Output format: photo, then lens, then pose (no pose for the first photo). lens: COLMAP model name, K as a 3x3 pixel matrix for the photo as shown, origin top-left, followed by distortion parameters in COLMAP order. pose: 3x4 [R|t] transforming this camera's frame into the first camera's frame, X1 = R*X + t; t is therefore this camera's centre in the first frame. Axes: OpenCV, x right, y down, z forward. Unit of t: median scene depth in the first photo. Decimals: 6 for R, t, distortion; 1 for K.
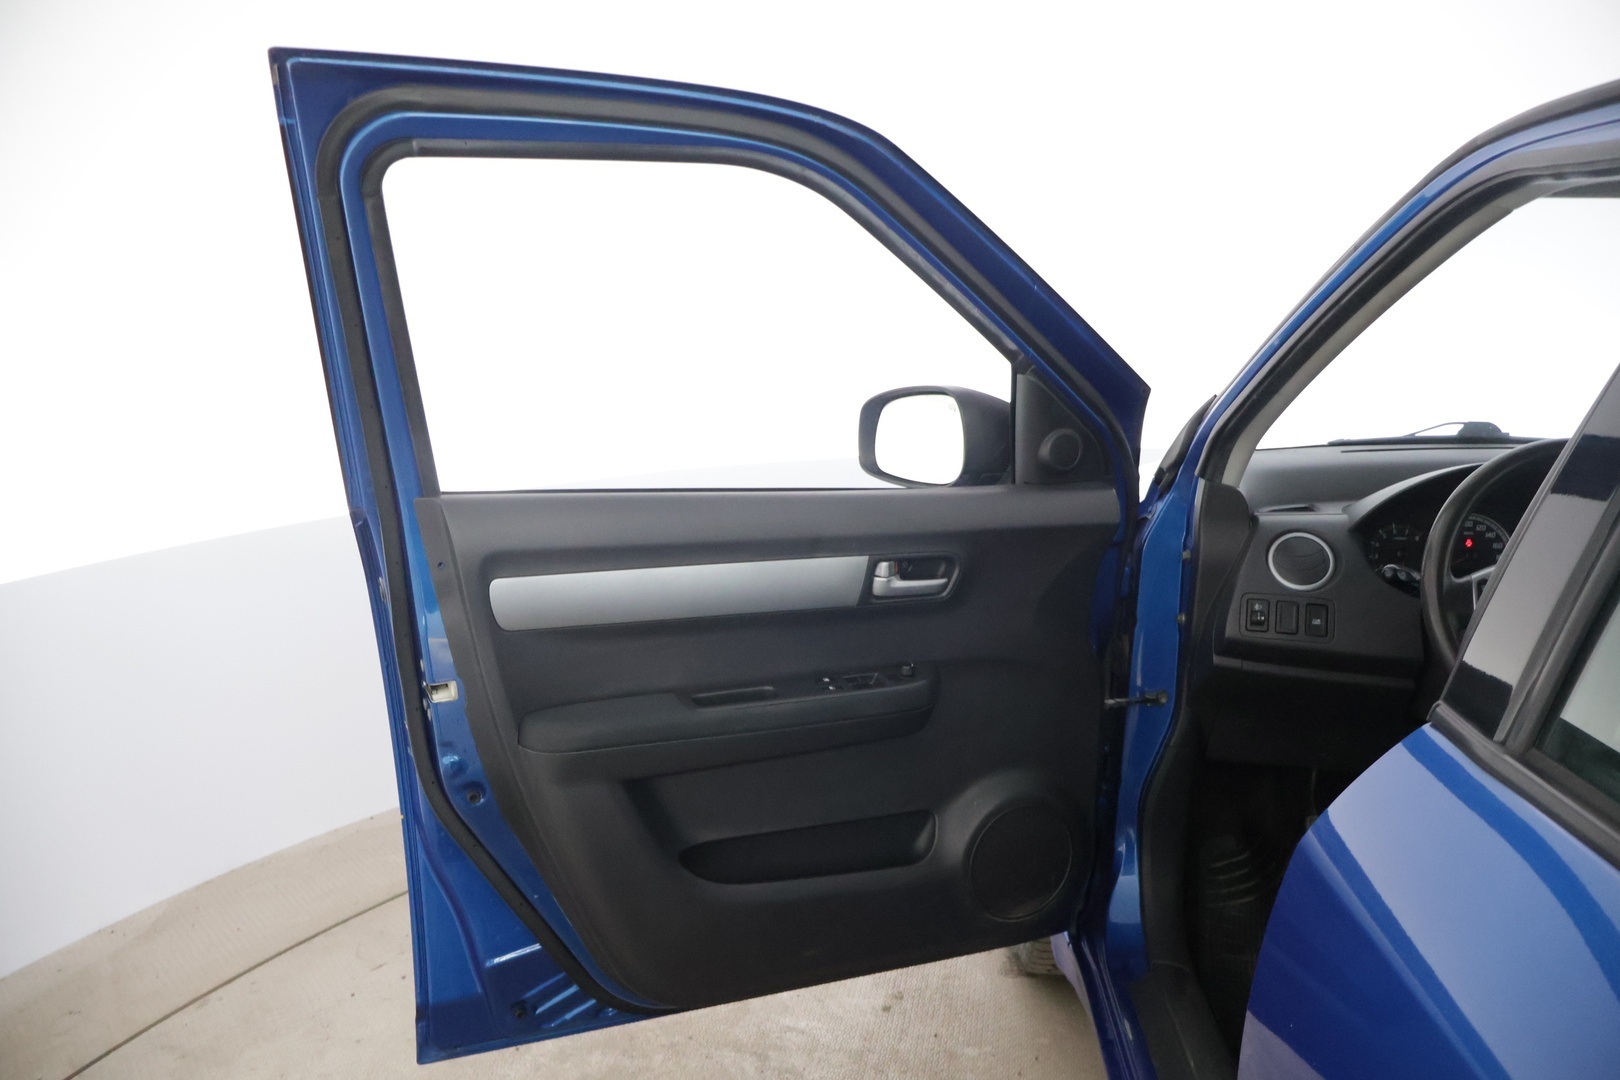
lens RADIAL K [[1367.0, 0, 809.1], [0, 1367.0, 570.0], [0, 0, 1]] dist [-0.001910, 0.010041]
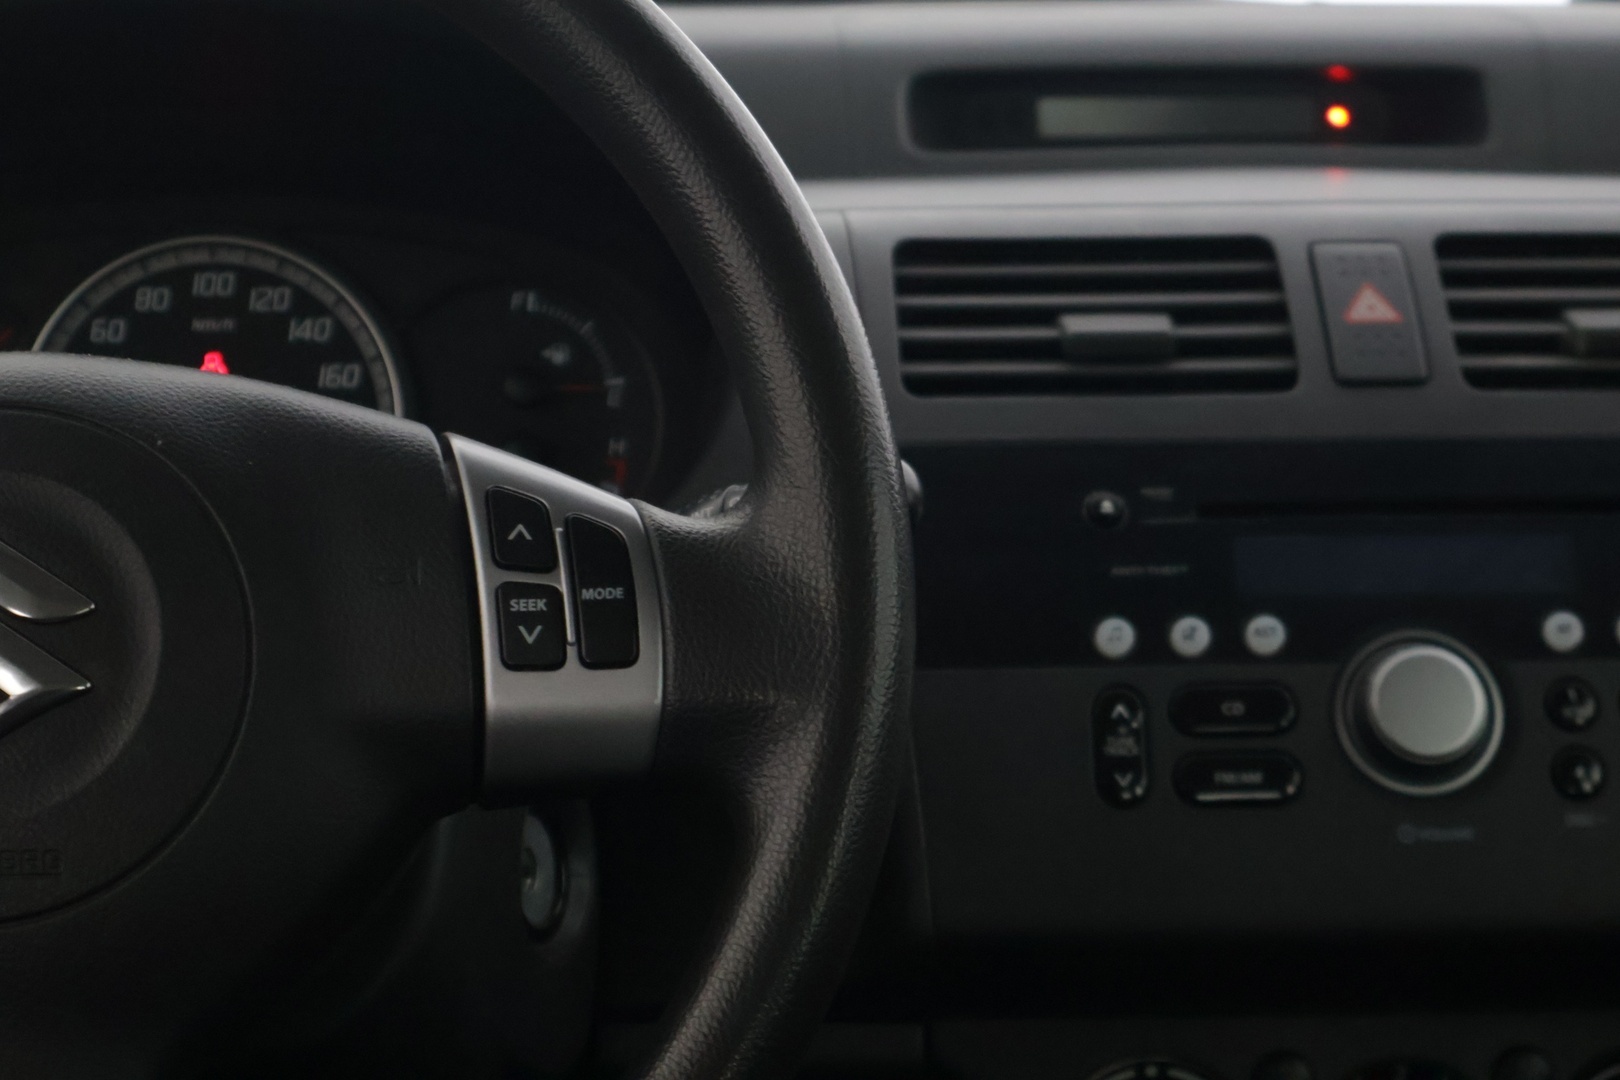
lens RADIAL K [[3282.4, 0, 814.8], [0, 3282.4, 533.9], [0, 0, 1]] dist [0.019668, 0.000000]
pose [[0.996356, -0.033271, 0.078531, 0.537382], [0.033812, 0.999413, -0.005575, 0.013718], [-0.078299, 0.008210, 0.996896, 0.454032]]
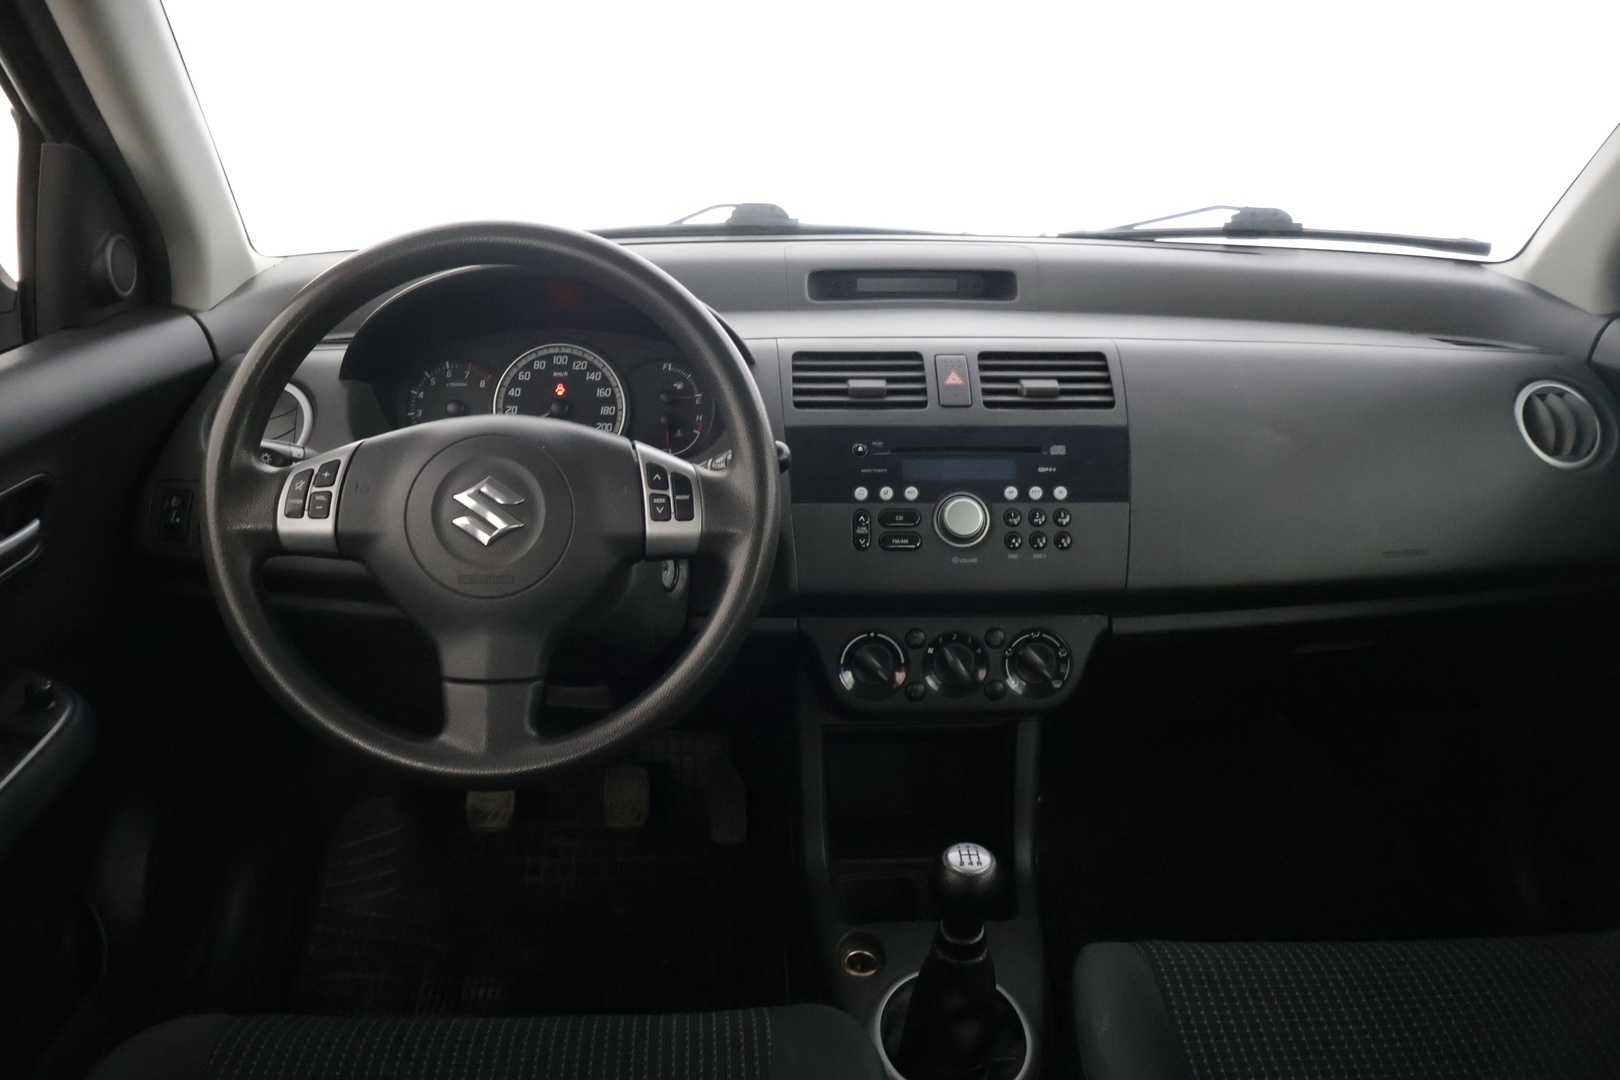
lens RADIAL K [[1367.0, 0, 796.7], [0, 1367.0, 537.4], [0, 0, 1]] dist [-0.001910, 0.010041]
pose [[0.997550, -0.028997, 0.063657, 0.551265], [0.021269, 0.992679, 0.118897, -0.024831], [-0.066638, -0.117252, 0.990864, 0.335453]]
